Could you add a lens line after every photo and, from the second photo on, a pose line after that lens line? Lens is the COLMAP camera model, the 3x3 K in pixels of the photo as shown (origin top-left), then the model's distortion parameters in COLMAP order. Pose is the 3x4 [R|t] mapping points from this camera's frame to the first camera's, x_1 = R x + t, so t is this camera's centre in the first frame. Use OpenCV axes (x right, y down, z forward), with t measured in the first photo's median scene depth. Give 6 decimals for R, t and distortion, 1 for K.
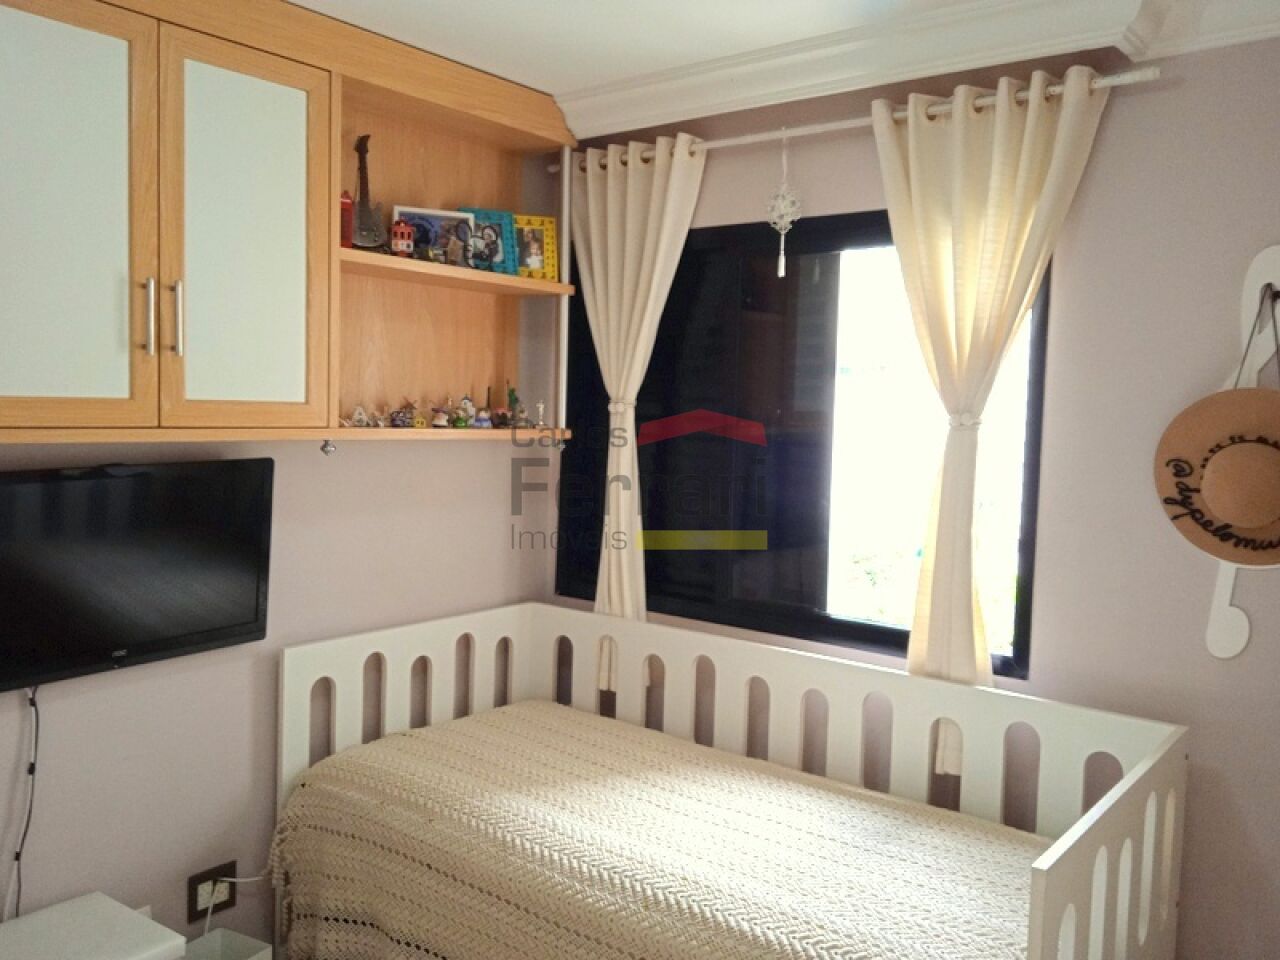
lens RADIAL K [[1049.2, 0, 637.8], [0, 1049.2, 472.7], [0, 0, 1]] dist [0.020363, -0.037278]
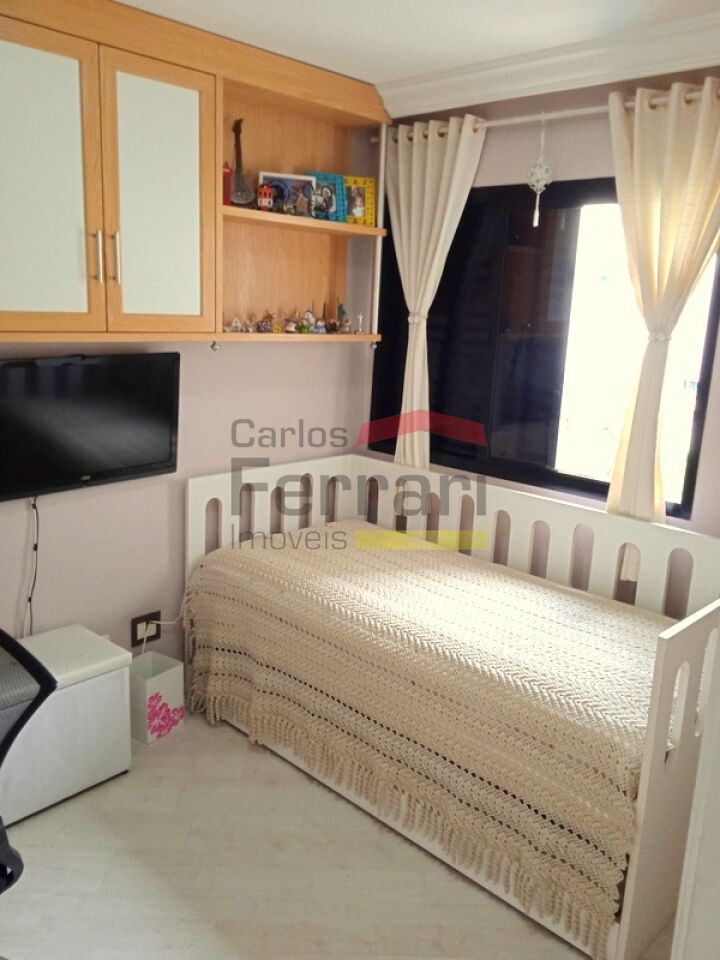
lens RADIAL K [[786.9, 0, 361.3], [0, 786.9, 482.6], [0, 0, 1]] dist [0.020363, -0.037278]
pose [[0.994500, 0.039102, -0.097167, 0.024904], [-0.022836, 0.986330, 0.163189, -0.020060], [0.102220, -0.160072, 0.981798, -0.099586]]
